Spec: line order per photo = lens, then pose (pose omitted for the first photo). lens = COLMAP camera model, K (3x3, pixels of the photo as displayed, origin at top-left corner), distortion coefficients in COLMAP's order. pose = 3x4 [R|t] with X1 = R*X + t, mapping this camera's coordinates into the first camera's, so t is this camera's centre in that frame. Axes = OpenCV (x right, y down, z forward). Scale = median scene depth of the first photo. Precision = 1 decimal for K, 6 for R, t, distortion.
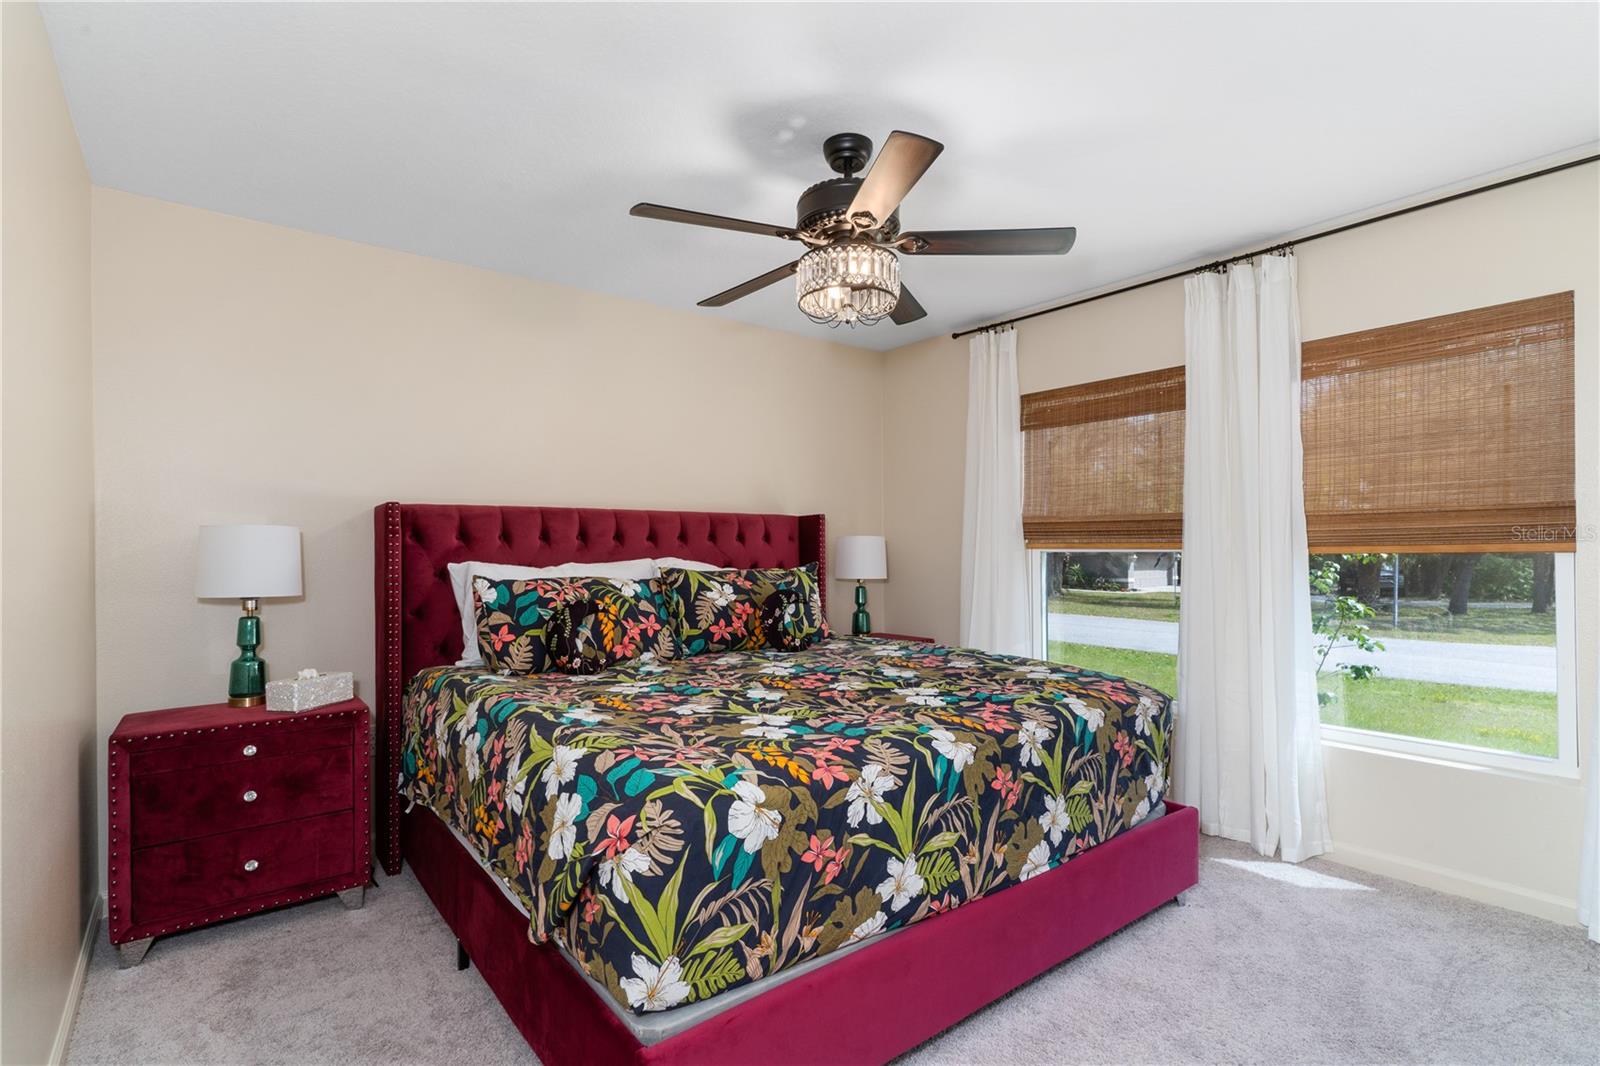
lens RADIAL K [[757.9, 0, 801.3], [0, 757.9, 541.5], [0, 0, 1]] dist [-0.000572, 0.000019]
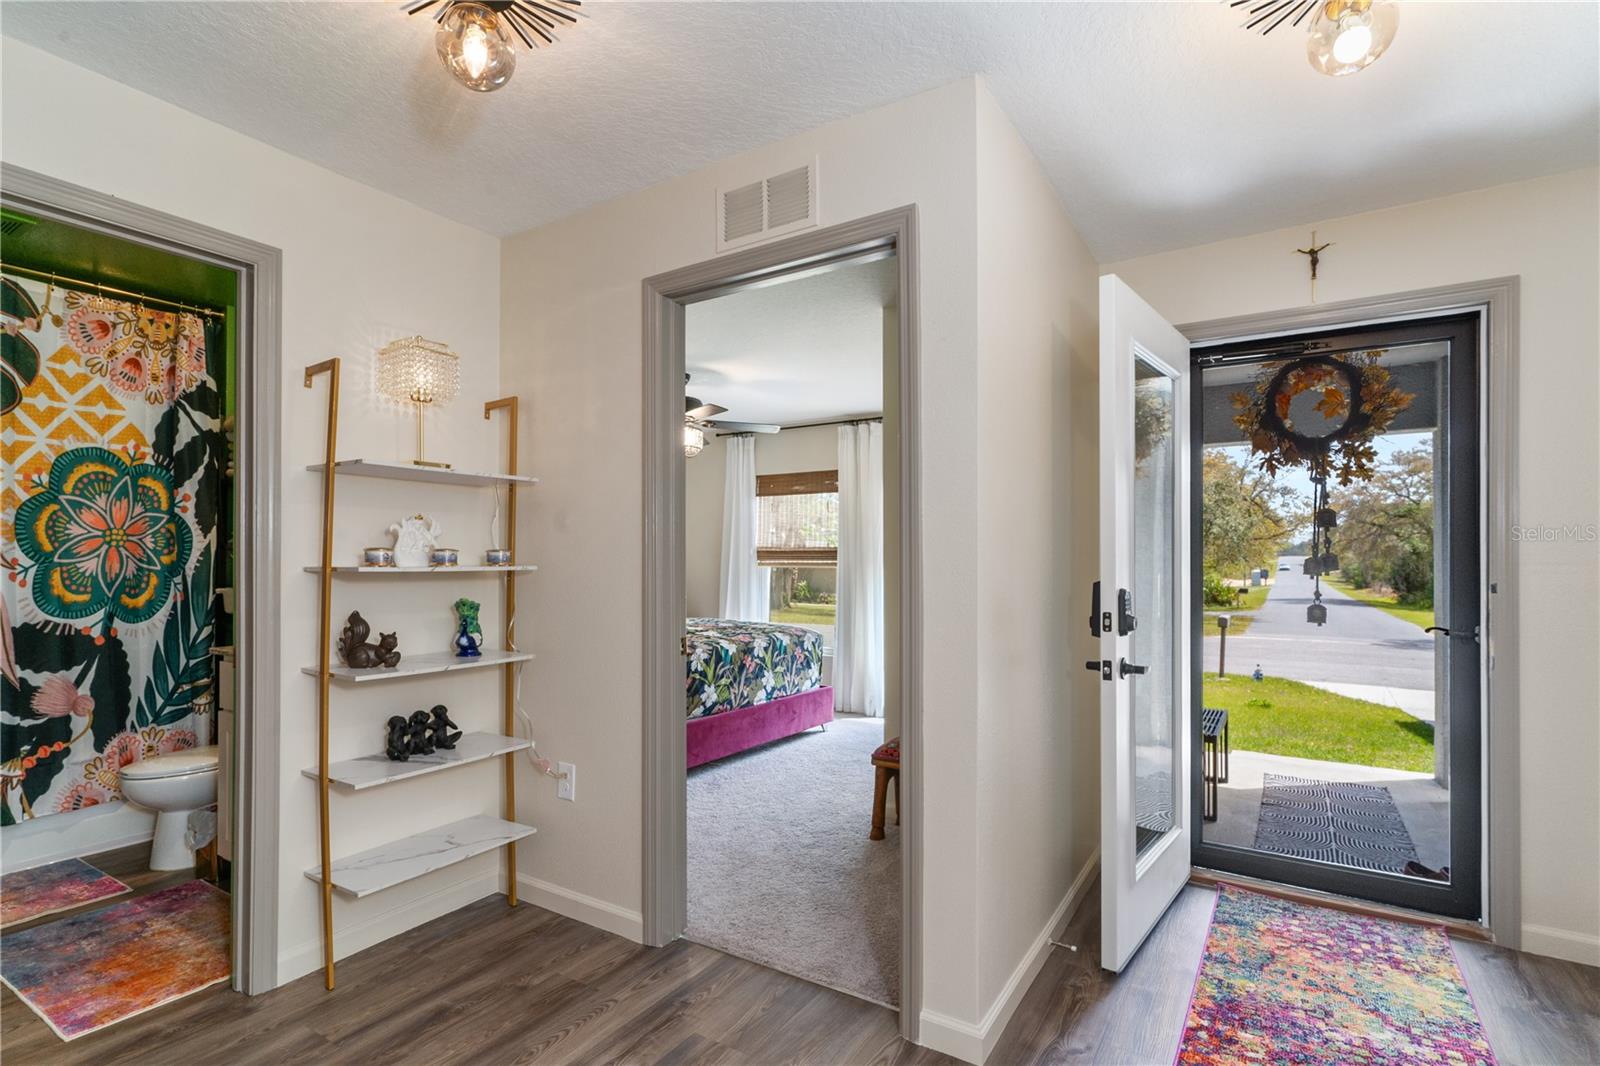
lens RADIAL K [[782.0, 0, 791.6], [0, 782.0, 556.5], [0, 0, 1]] dist [0.002551, -0.000159]
pose [[0.946416, 0.010639, 0.322773, -0.362706], [-0.009547, 0.999942, -0.004967, -0.005951], [-0.322808, 0.001619, 0.946463, -1.246868]]
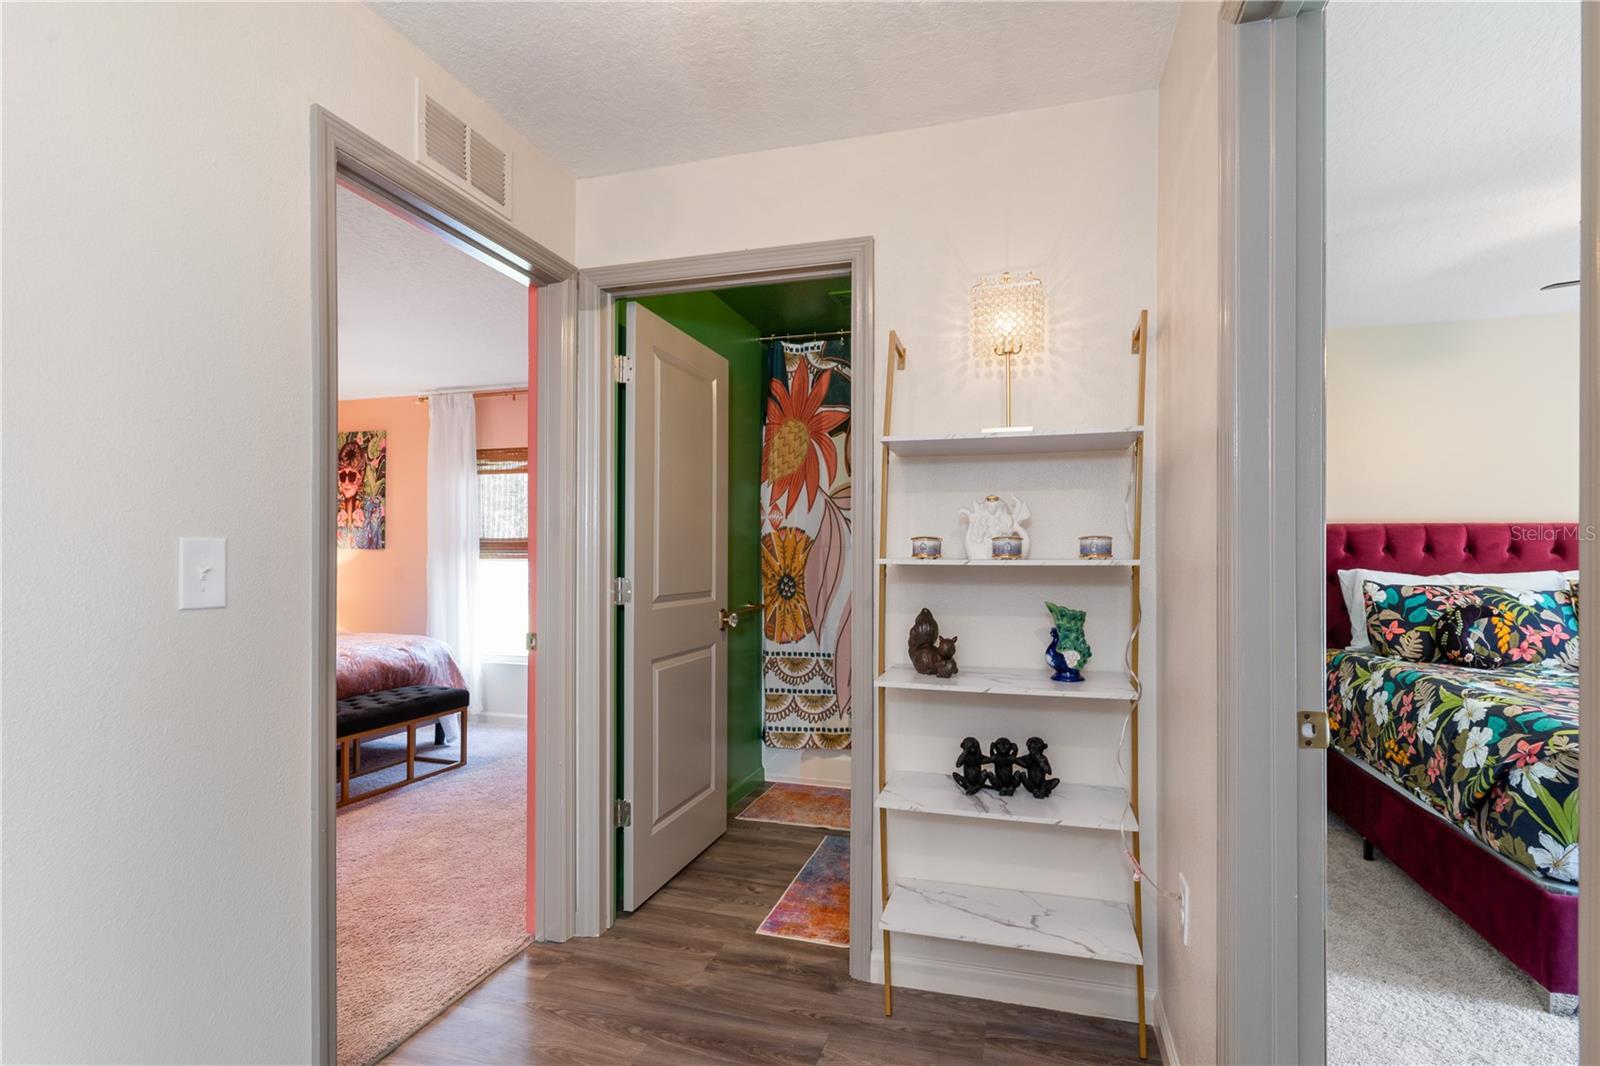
lens RADIAL K [[782.0, 0, 791.6], [0, 782.0, 556.5], [0, 0, 1]] dist [0.002551, -0.000159]
pose [[0.569062, 0.012733, -0.822196, 0.128574], [-0.005846, 0.999917, 0.011440, -0.004721], [0.822274, -0.001704, 0.569090, -0.696166]]
